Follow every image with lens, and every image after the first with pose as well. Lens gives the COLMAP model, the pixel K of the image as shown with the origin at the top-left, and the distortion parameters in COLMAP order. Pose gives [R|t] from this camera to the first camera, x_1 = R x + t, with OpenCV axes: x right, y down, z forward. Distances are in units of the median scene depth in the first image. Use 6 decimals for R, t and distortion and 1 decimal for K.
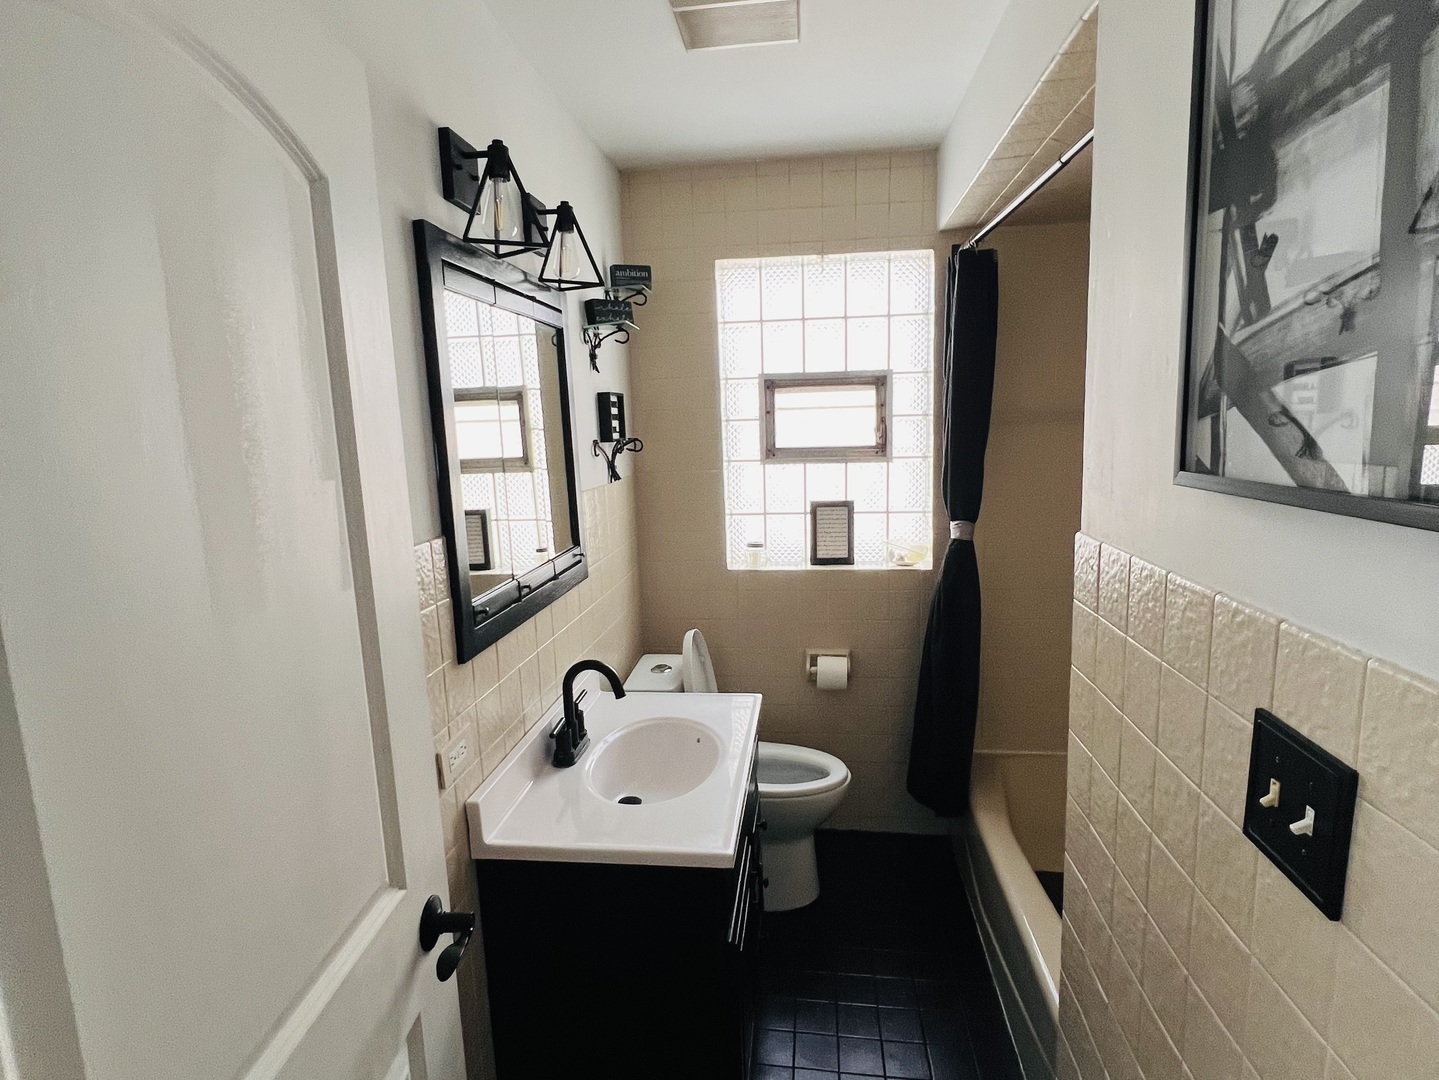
lens RADIAL K [[778.9, 0, 715.8], [0, 778.9, 553.2], [0, 0, 1]] dist [-0.005564, -0.001172]
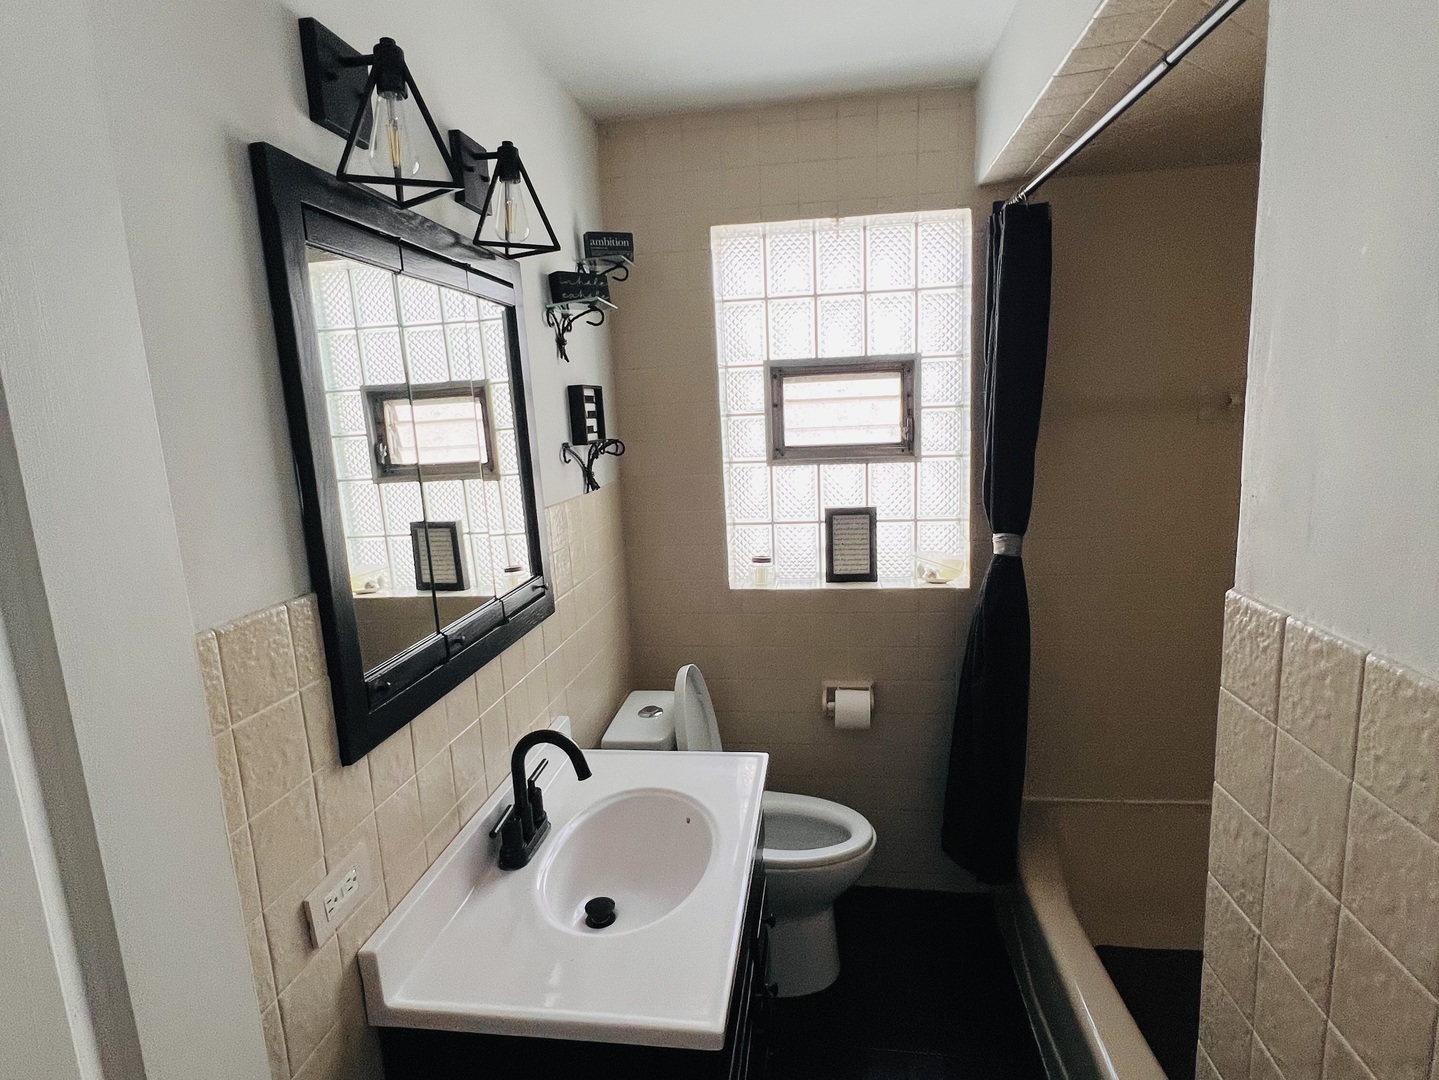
lens RADIAL K [[778.9, 0, 715.8], [0, 778.9, 553.2], [0, 0, 1]] dist [-0.005564, -0.001172]
pose [[0.999785, -0.009847, -0.018243, 0.018080], [0.010099, 0.999854, 0.013759, -0.034874], [0.018104, -0.013940, 0.999739, 0.158488]]
